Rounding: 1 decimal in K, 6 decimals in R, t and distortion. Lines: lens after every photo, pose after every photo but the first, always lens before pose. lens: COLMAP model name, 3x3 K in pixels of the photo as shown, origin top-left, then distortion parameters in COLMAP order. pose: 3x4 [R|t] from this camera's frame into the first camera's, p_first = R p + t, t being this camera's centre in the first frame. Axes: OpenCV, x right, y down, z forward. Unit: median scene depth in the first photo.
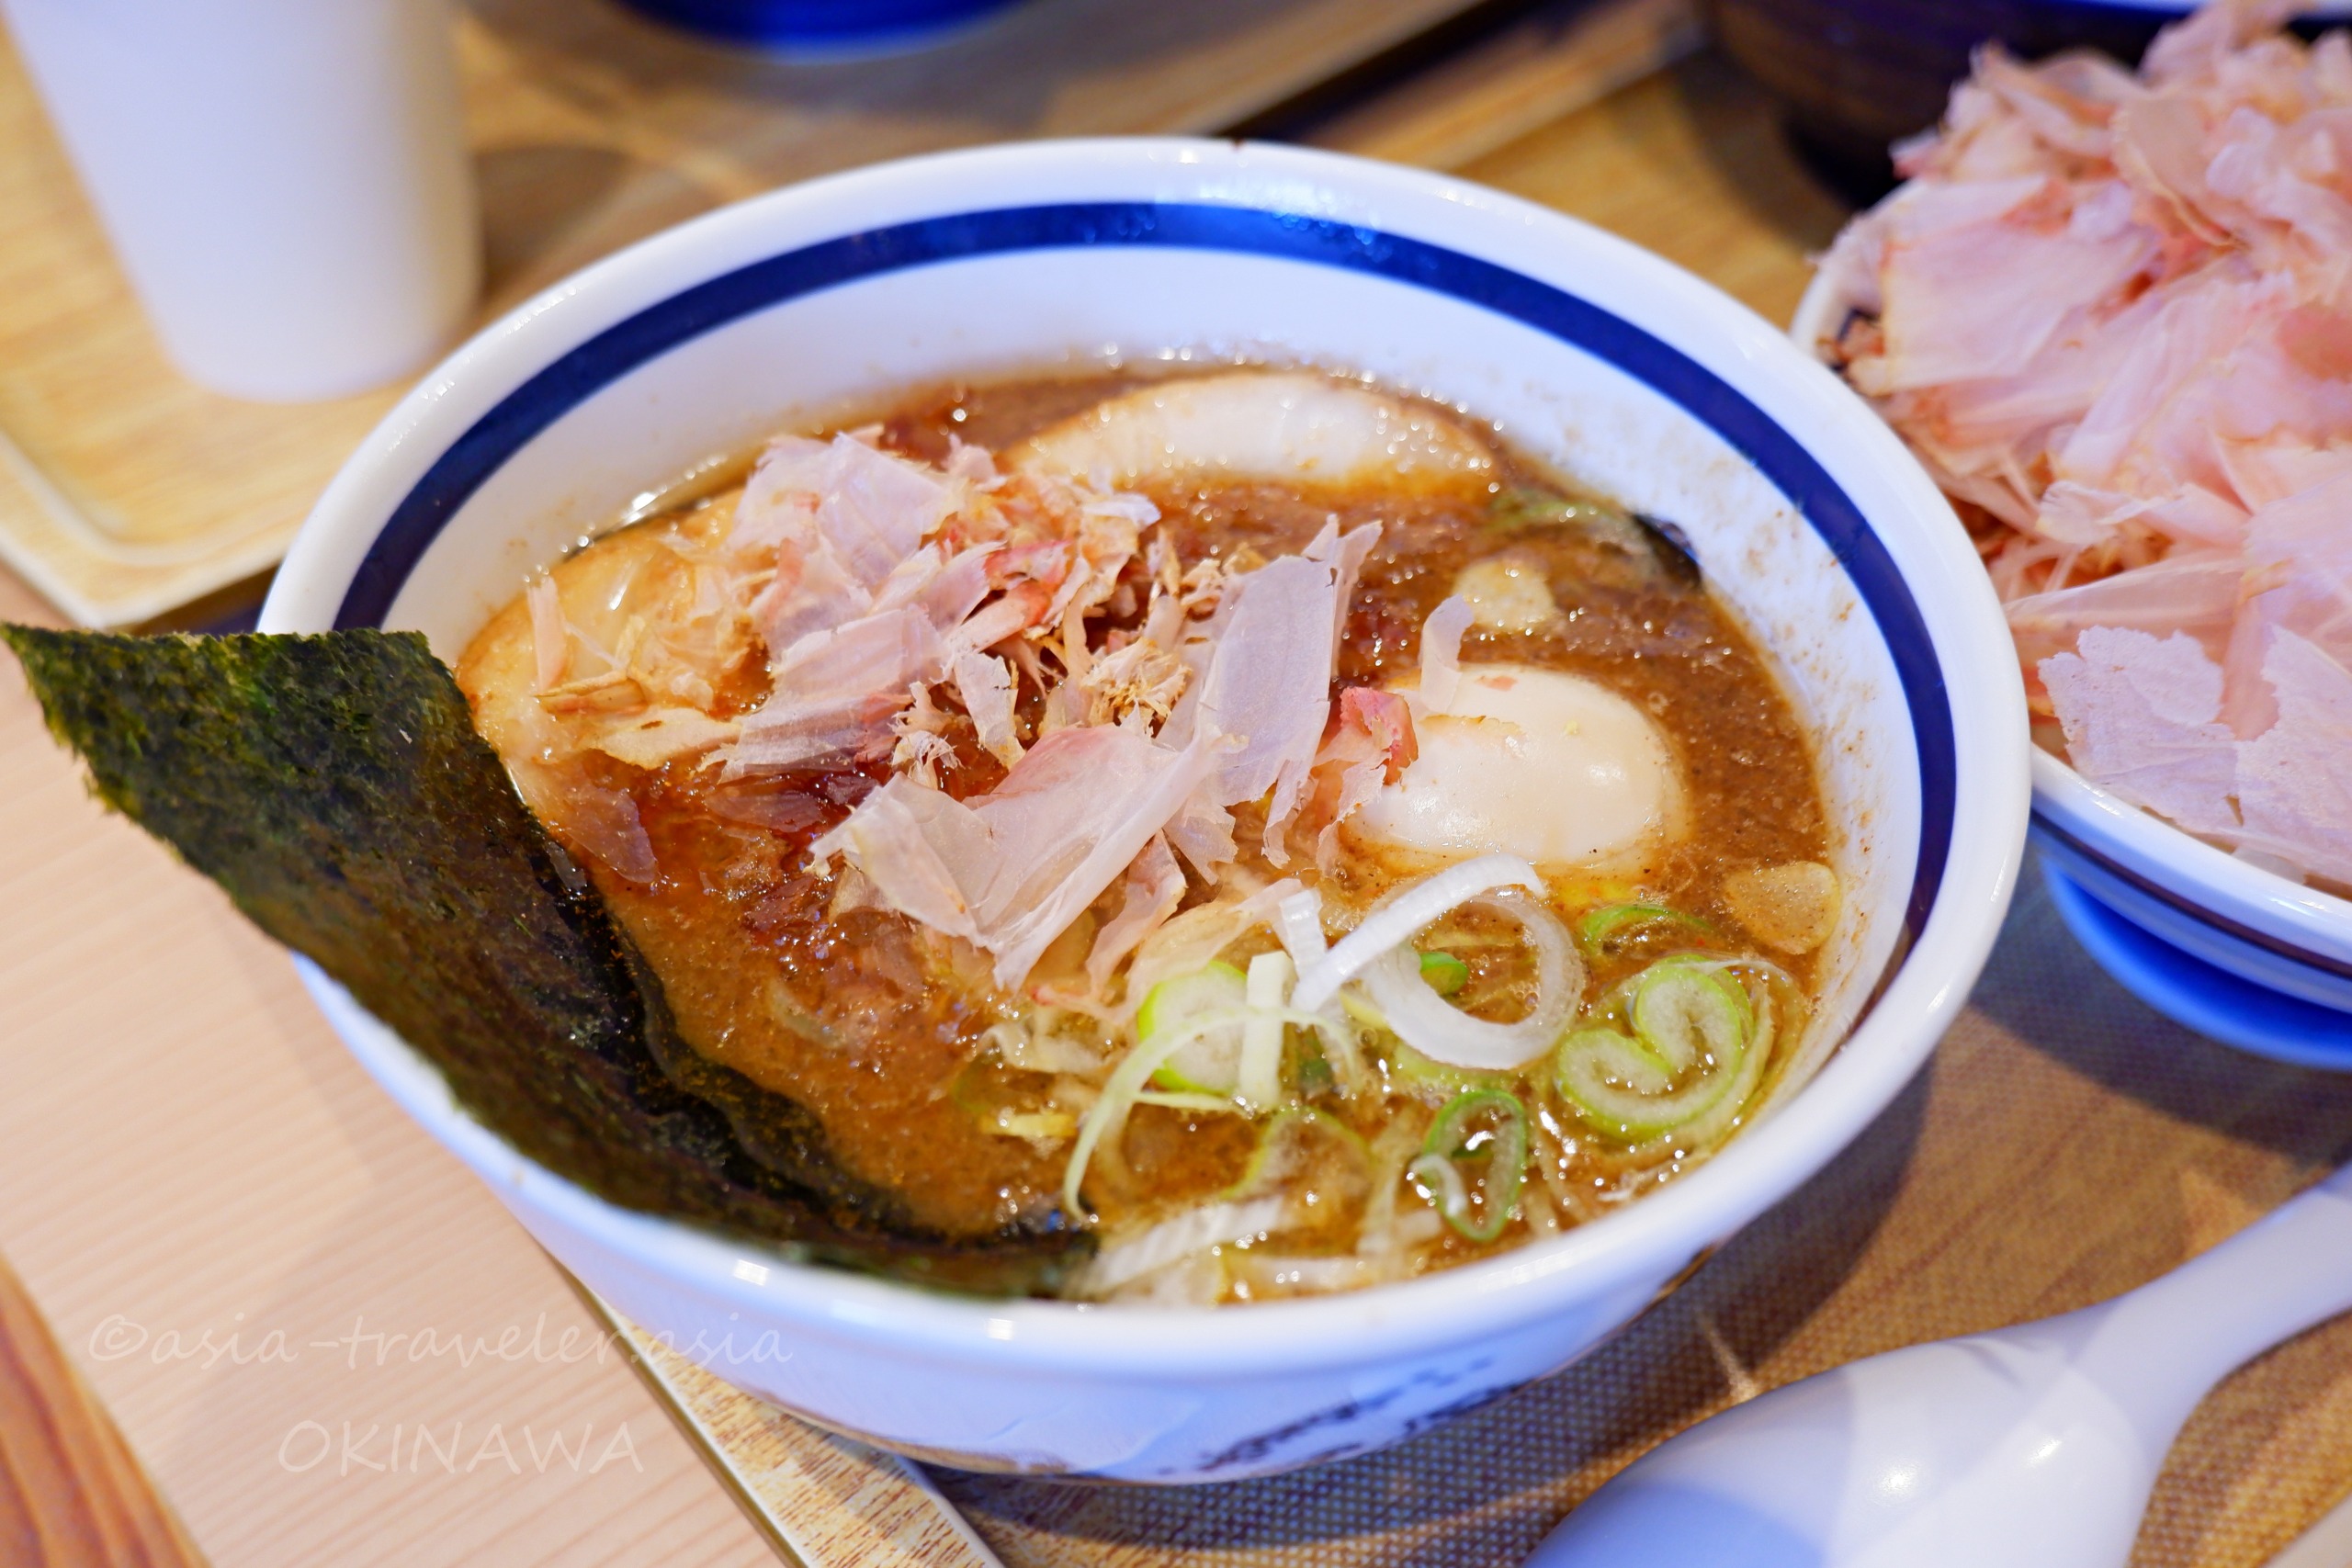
lens RADIAL K [[2540.4, 0, 1176.0], [0, 2540.4, 784.0], [0, 0, 1]] dist [0.015844, -0.012087]
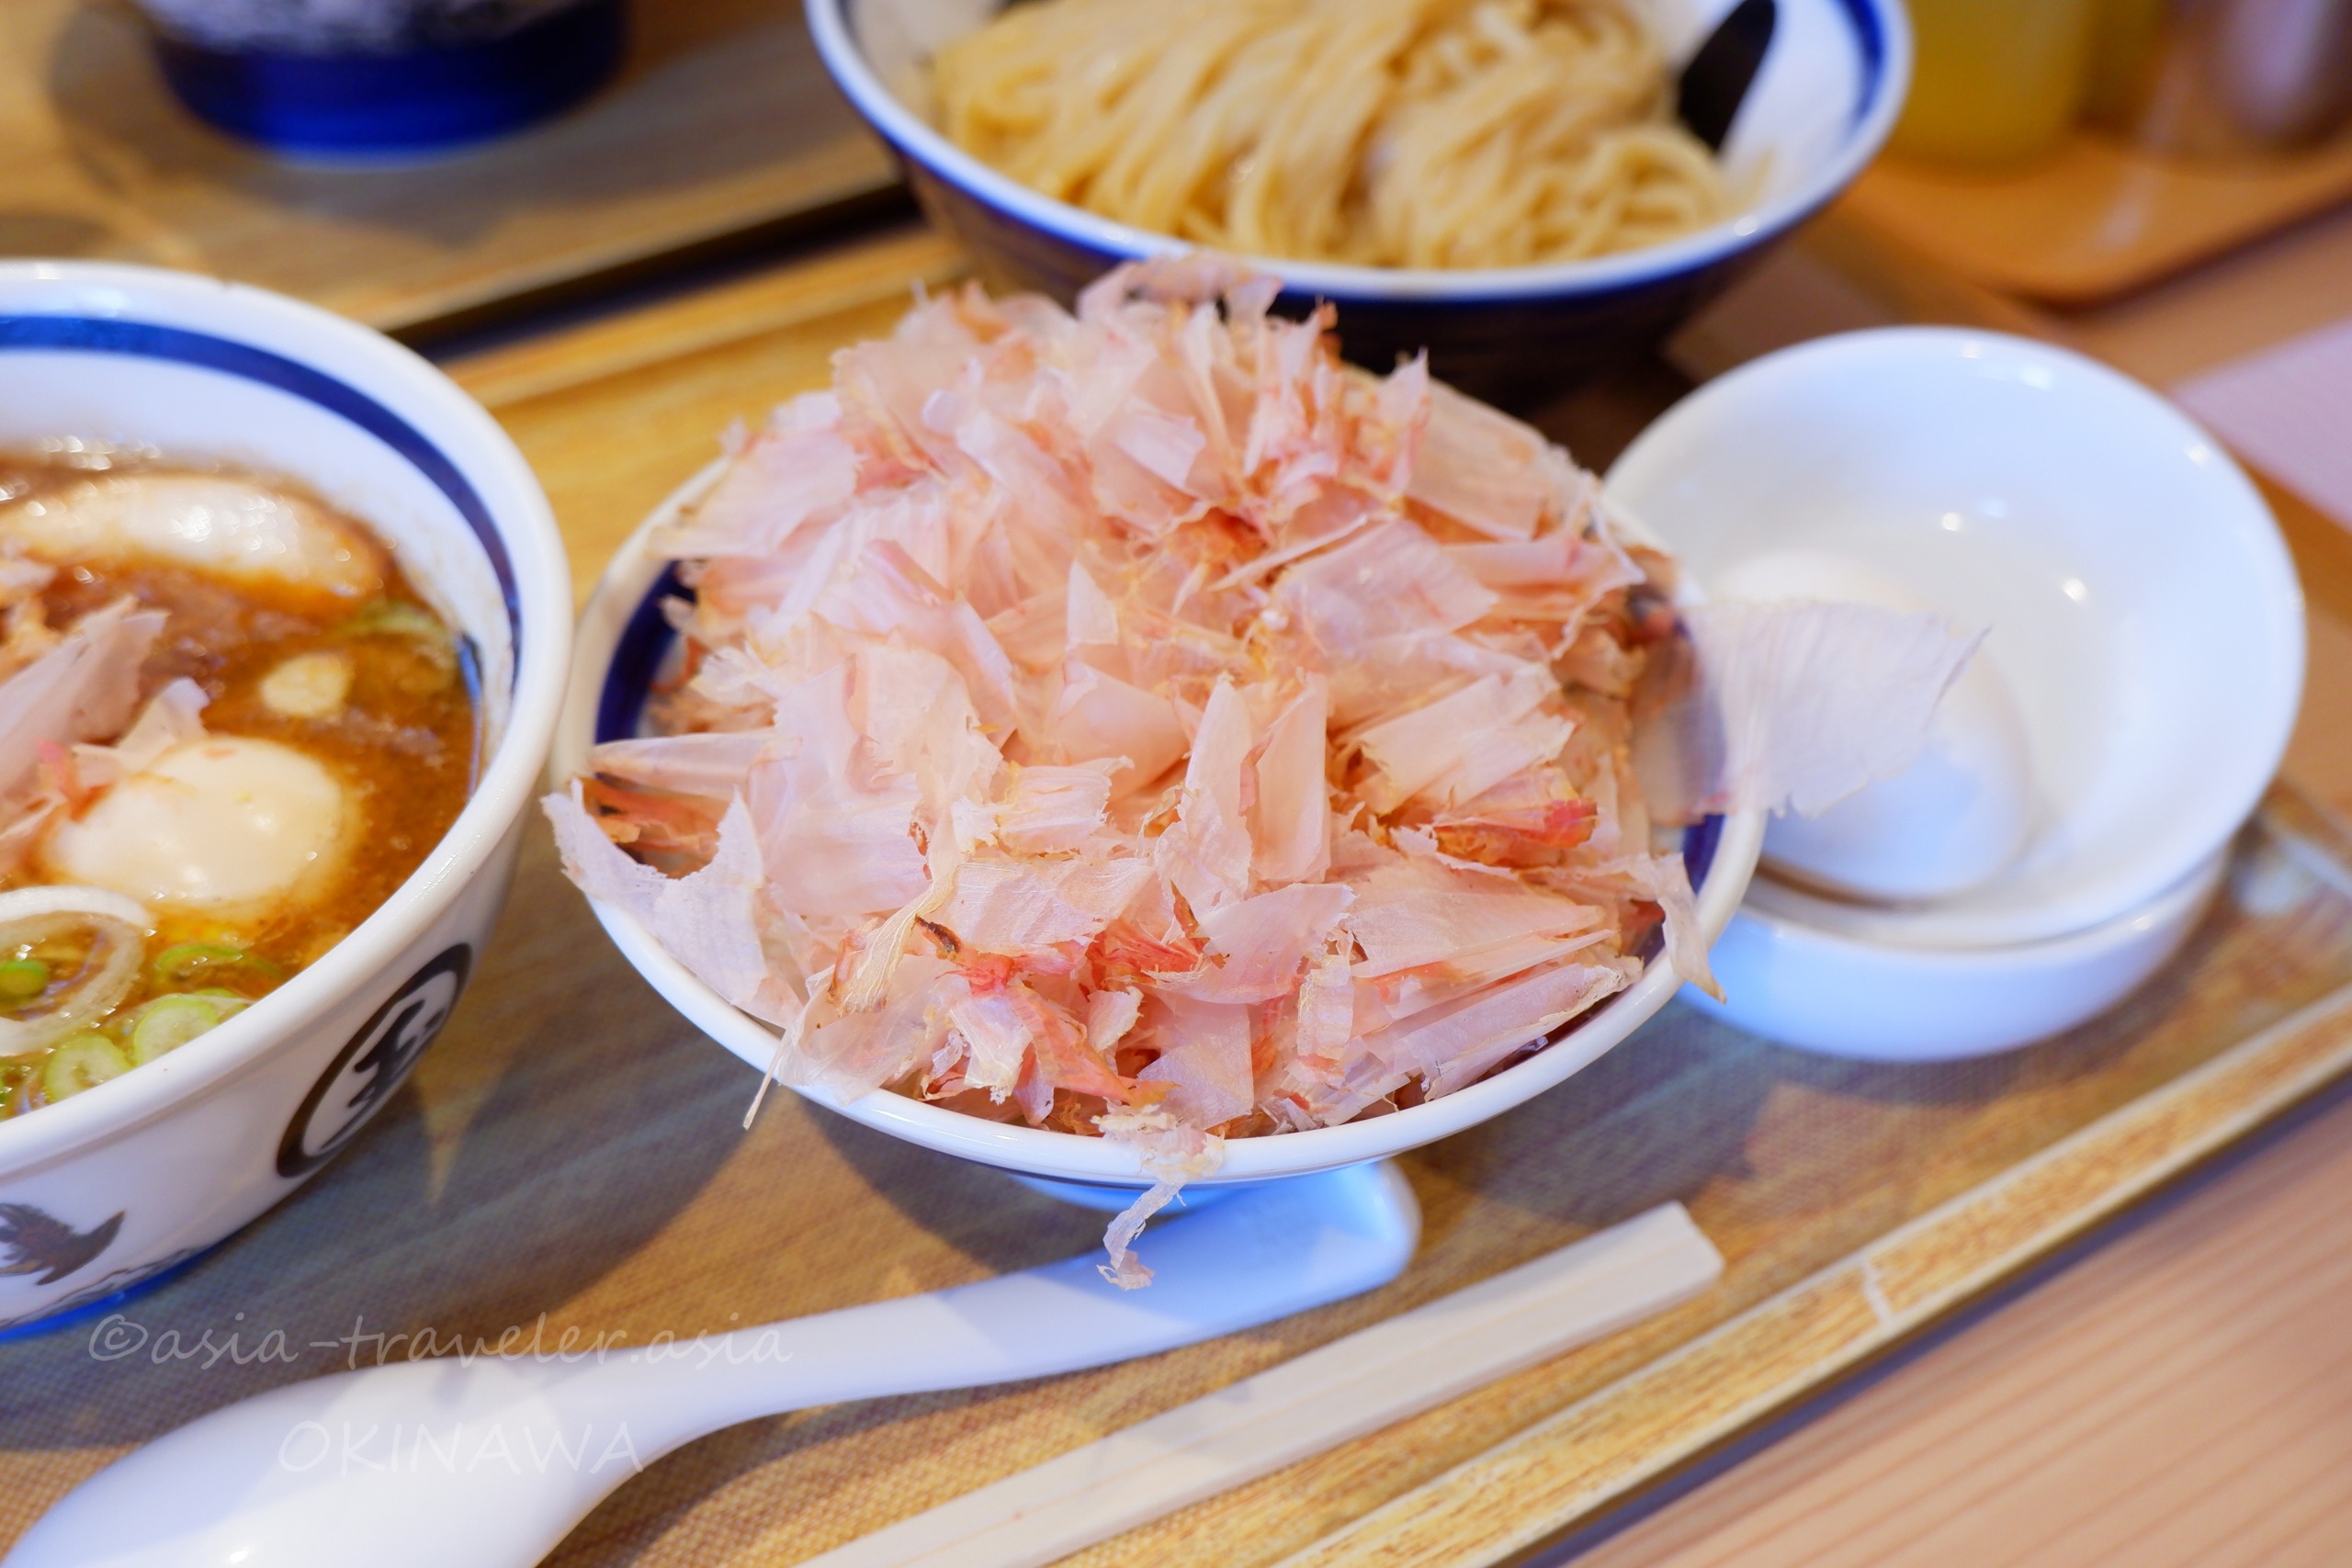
lens RADIAL K [[2540.4, 0, 1176.0], [0, 2540.4, 784.0], [0, 0, 1]] dist [0.015844, -0.012087]
pose [[0.988950, 0.132540, -0.066422, 0.623217], [-0.135557, 0.989829, -0.043153, -0.033364], [0.060027, 0.051680, 0.996858, -0.151988]]
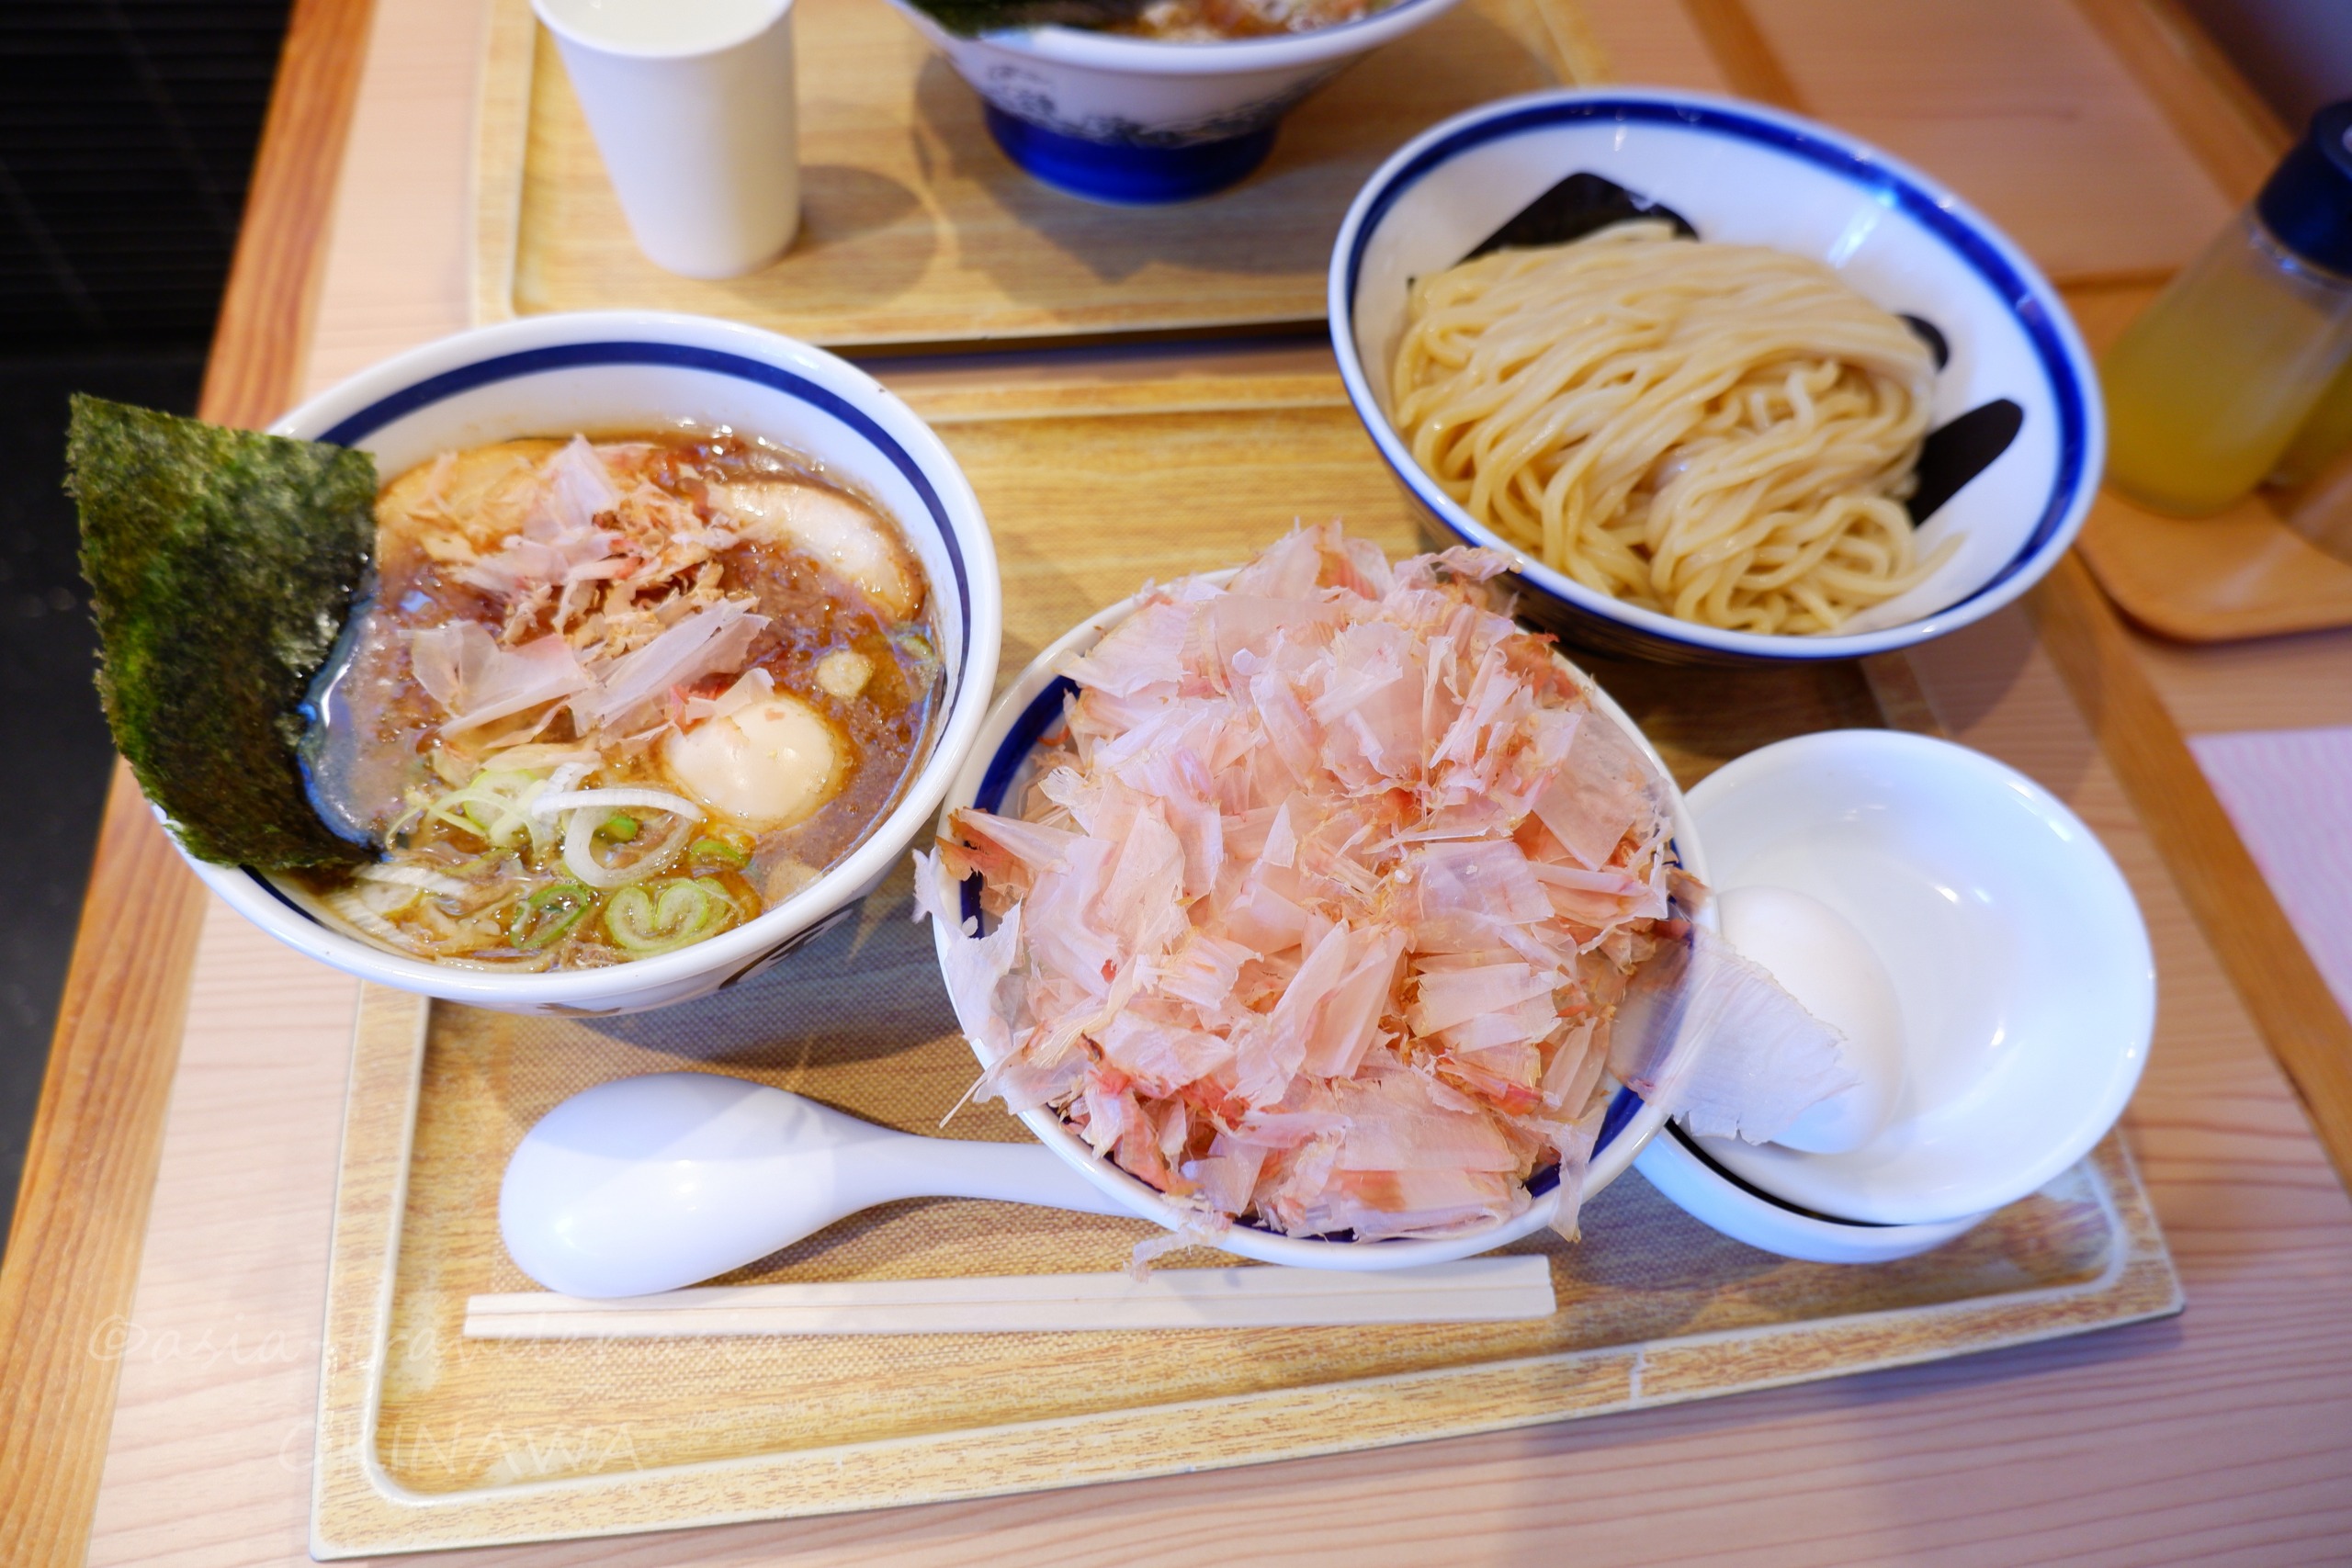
lens RADIAL K [[1514.4, 0, 1176.0], [0, 1514.4, 784.0], [0, 0, 1]] dist [-0.016198, 0.002048]
pose [[0.847943, 0.486956, -0.209445, 0.634866], [-0.436173, 0.865480, 0.246369, -0.400235], [0.301241, -0.117552, 0.946274, -0.020423]]
